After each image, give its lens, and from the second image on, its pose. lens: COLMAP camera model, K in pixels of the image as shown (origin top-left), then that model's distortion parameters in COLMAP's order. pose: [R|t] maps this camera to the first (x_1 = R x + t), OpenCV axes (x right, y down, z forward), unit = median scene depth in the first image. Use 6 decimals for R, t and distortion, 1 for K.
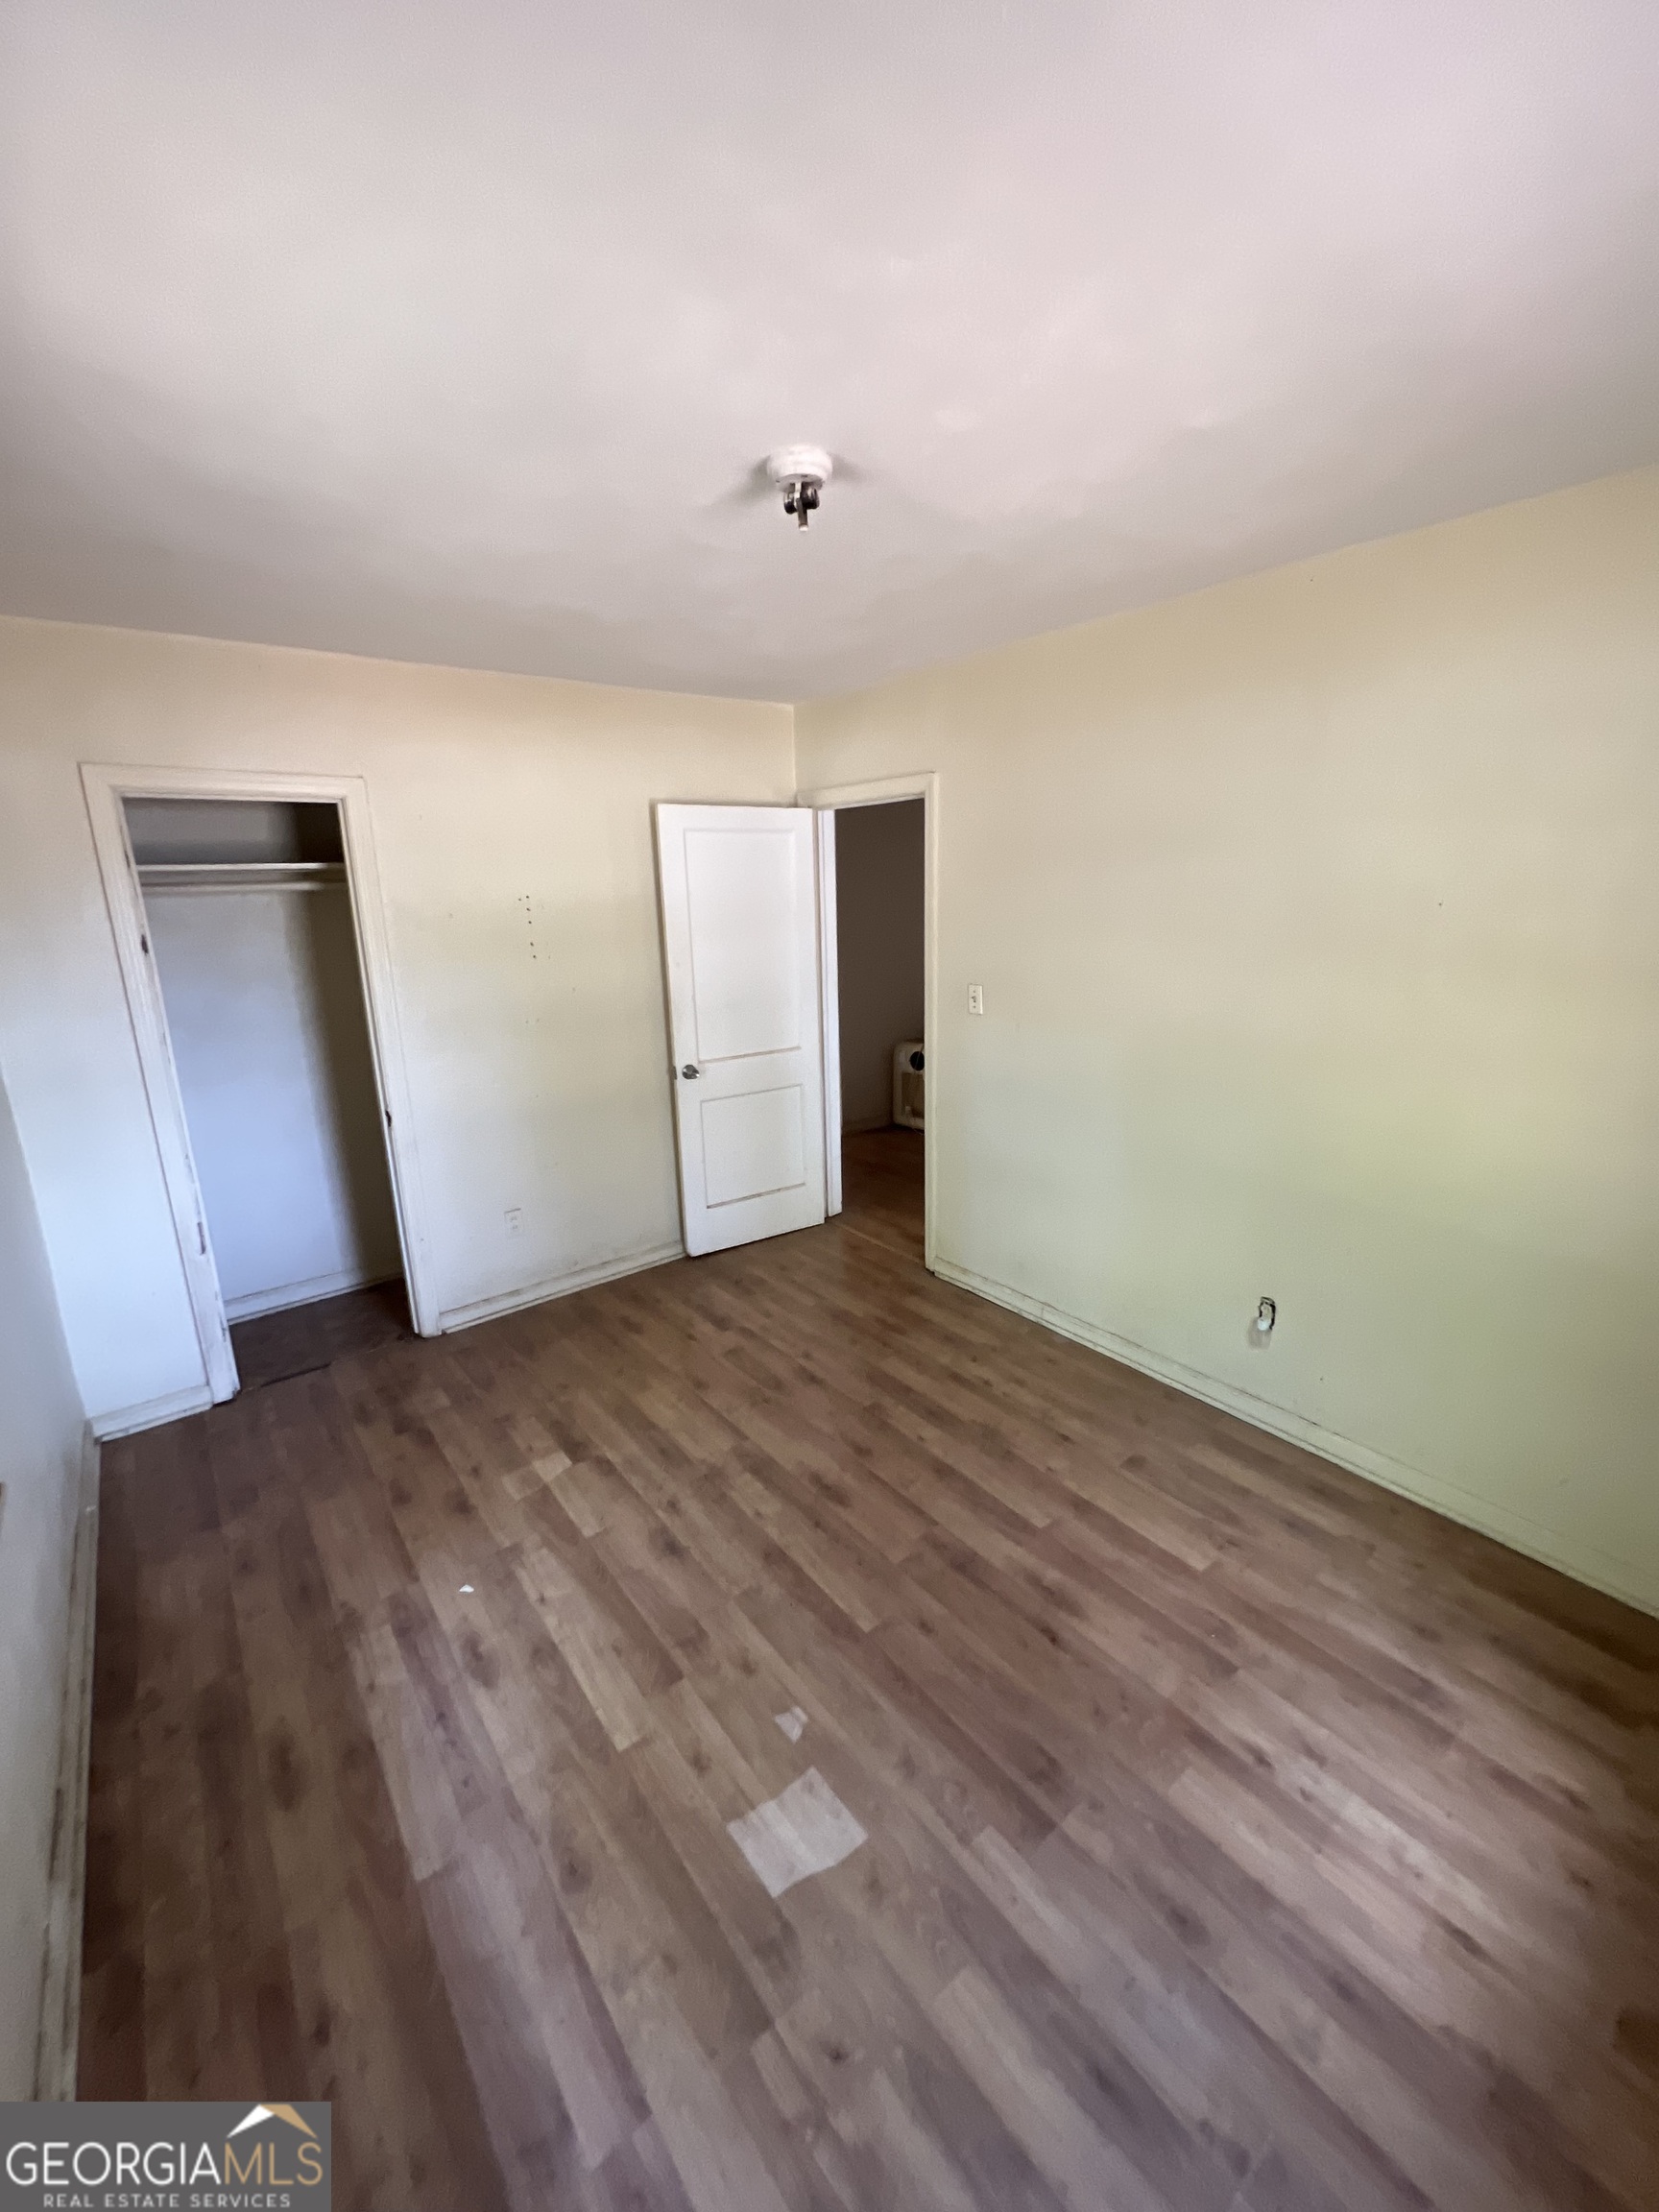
lens RADIAL K [[881.4, 0, 834.6], [0, 881.4, 1100.0], [0, 0, 1]] dist [-0.001842, 0.000543]
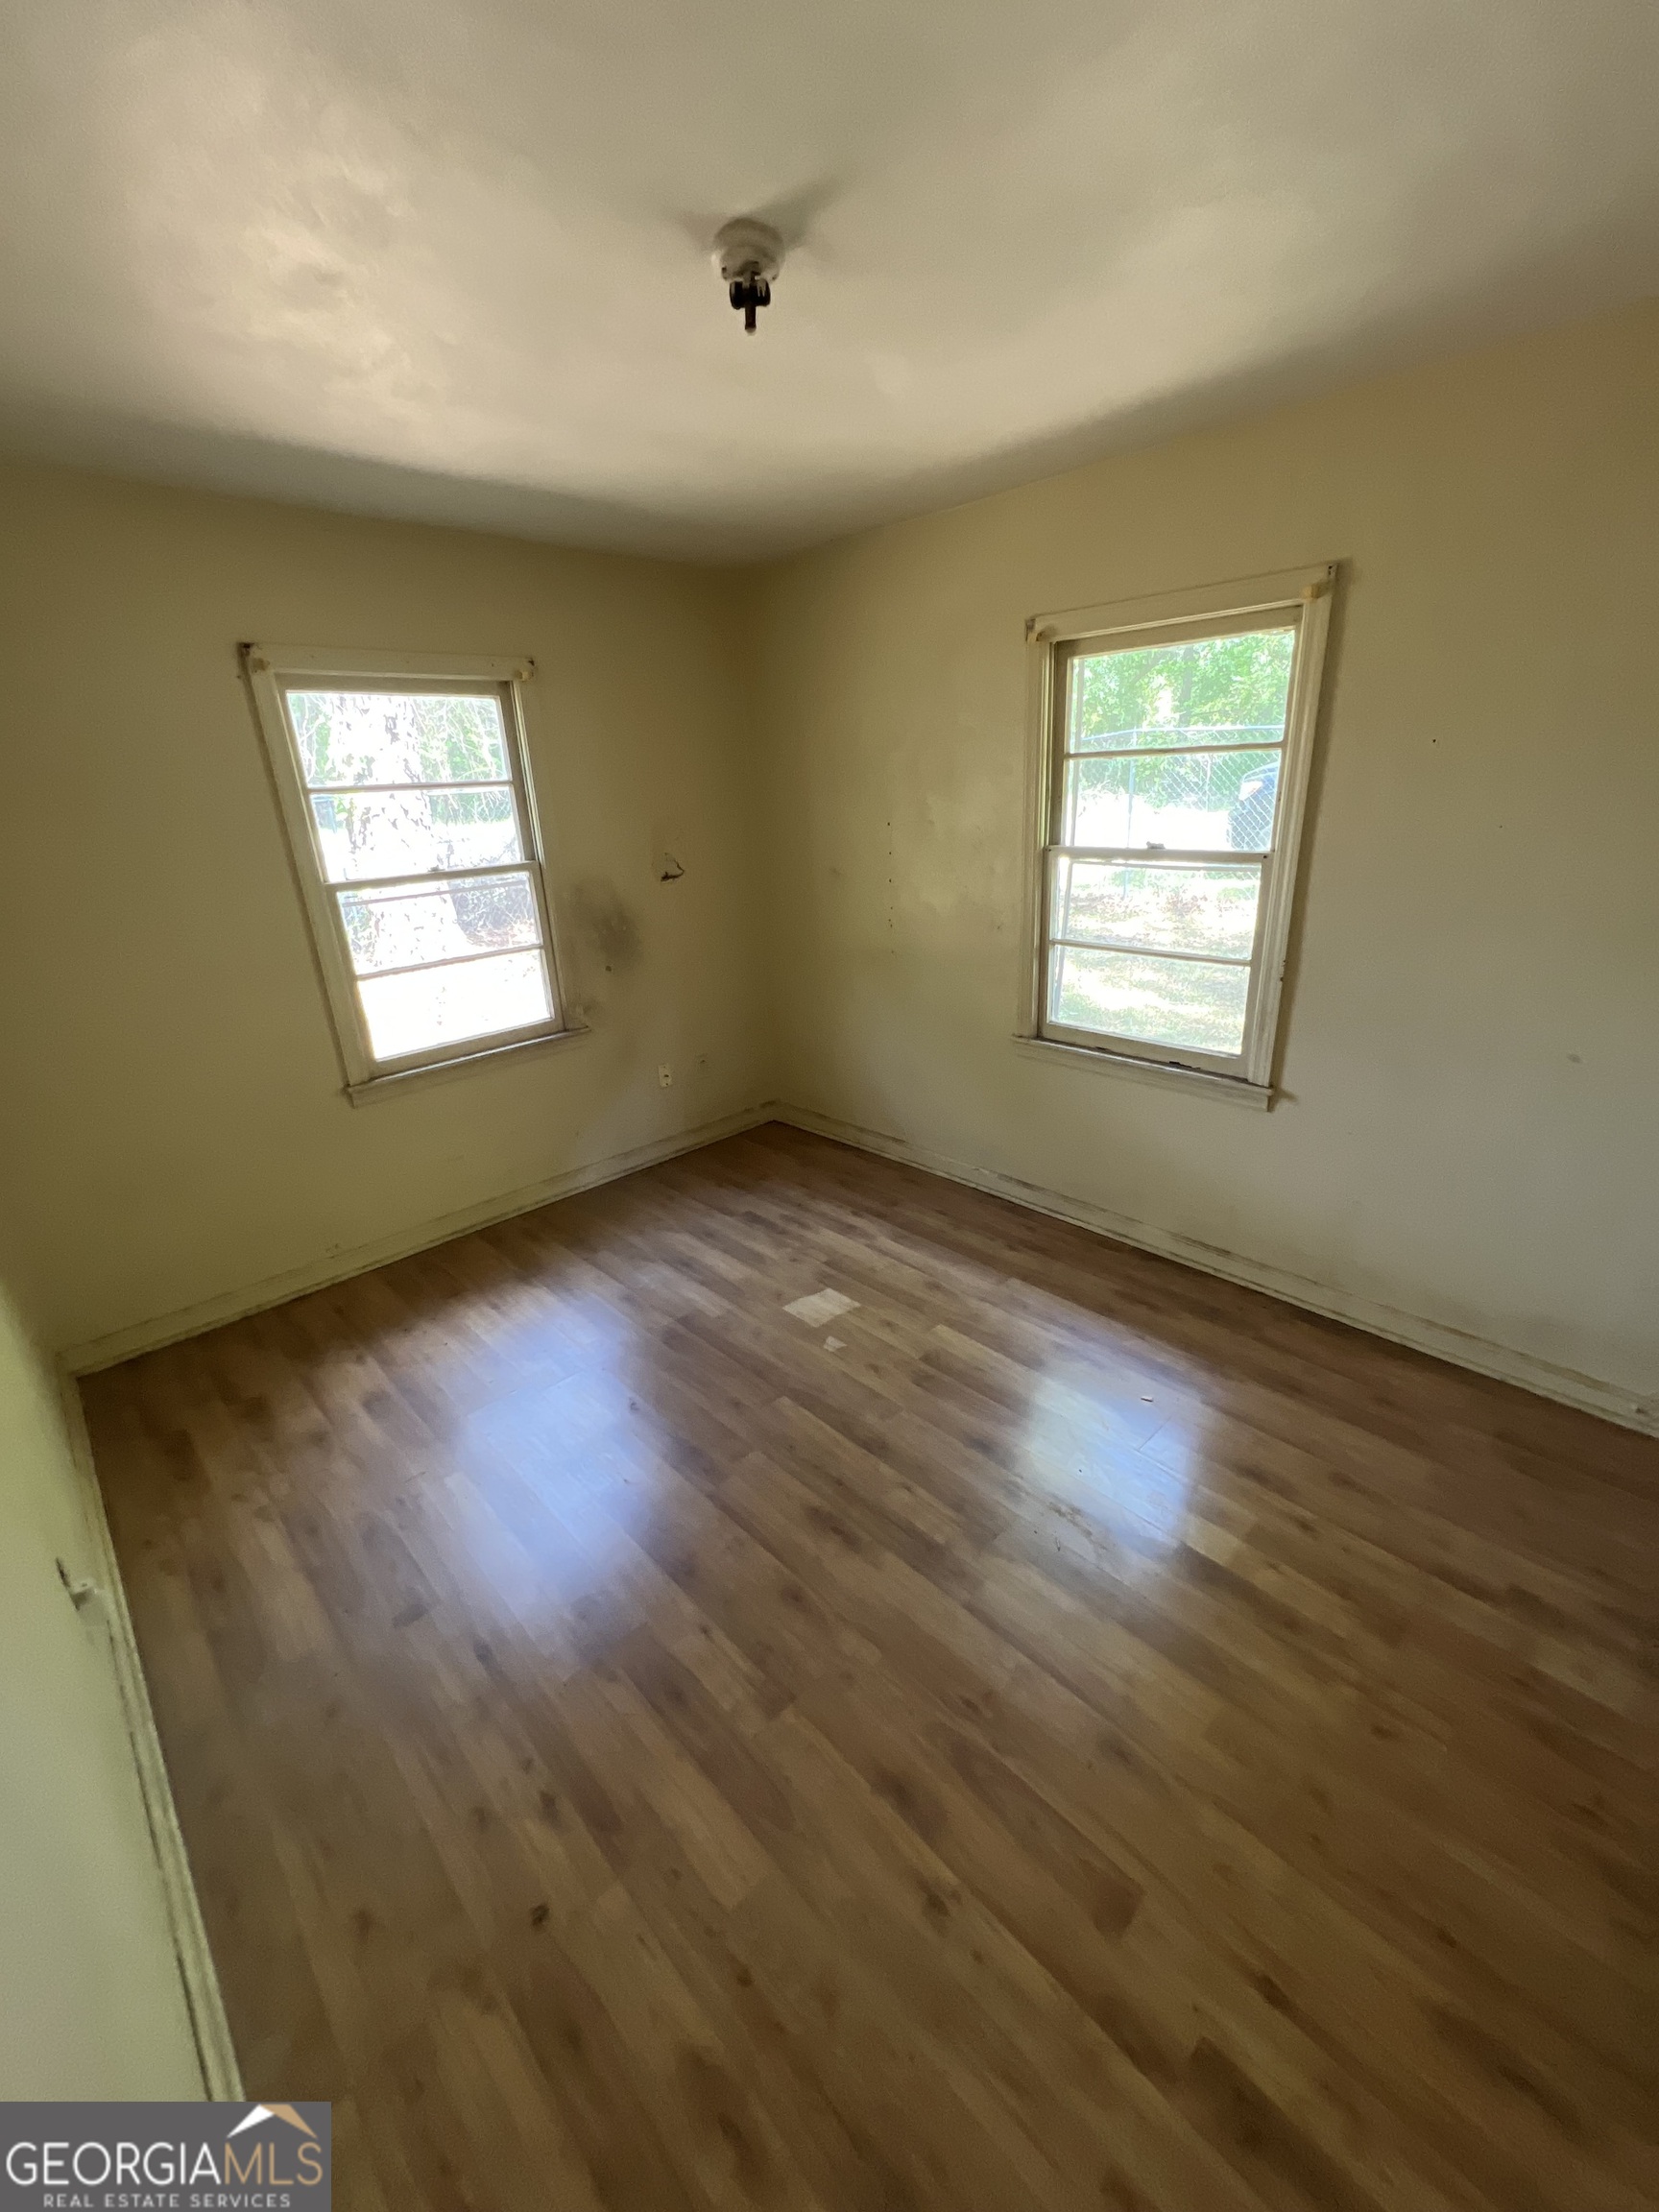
lens RADIAL K [[881.4, 0, 834.6], [0, 881.4, 1100.0], [0, 0, 1]] dist [-0.001842, 0.000543]
pose [[-0.992914, 0.095038, -0.071339, 0.013907], [0.038607, 0.825747, 0.562717, -0.384768], [0.112388, 0.555976, -0.823566, 1.646199]]
